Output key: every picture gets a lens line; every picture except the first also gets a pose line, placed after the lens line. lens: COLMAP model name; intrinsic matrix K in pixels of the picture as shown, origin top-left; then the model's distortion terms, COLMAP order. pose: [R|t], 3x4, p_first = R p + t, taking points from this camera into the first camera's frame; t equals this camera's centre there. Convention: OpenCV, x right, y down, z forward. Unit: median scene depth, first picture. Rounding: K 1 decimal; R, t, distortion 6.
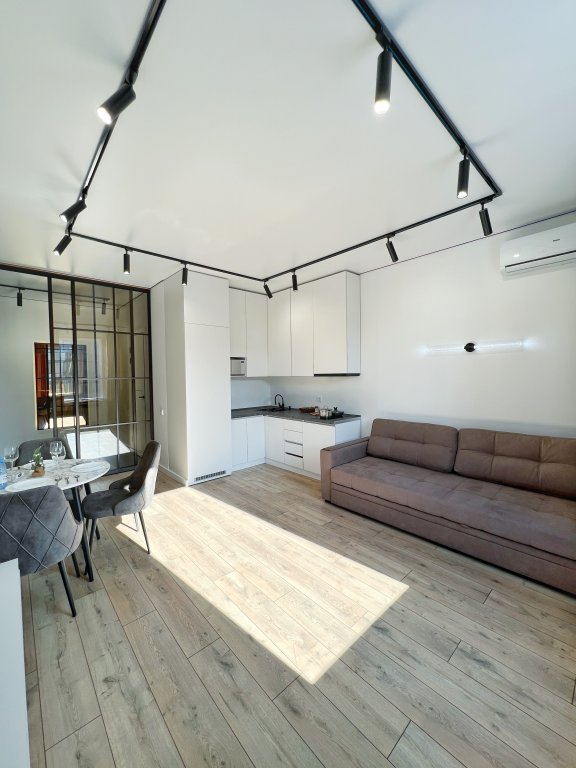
lens RADIAL K [[345.1, 0, 260.5], [0, 345.1, 383.2], [0, 0, 1]] dist [0.000302, -0.000095]
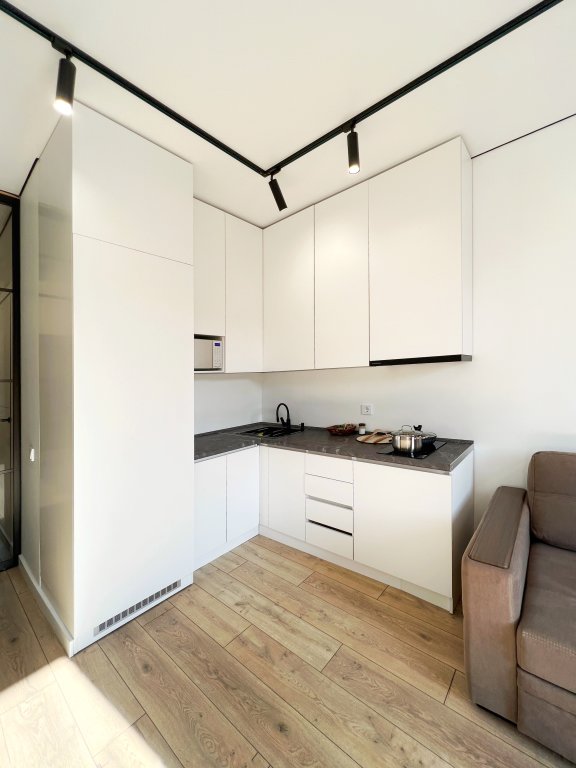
lens RADIAL K [[313.2, 0, 300.5], [0, 313.2, 380.5], [0, 0, 1]] dist [-0.008510, -0.000153]
pose [[0.969946, 0.012268, 0.243010, -0.054616], [-0.000706, 0.998866, -0.047607, 0.023494], [-0.243319, 0.046005, 0.968855, 0.599556]]
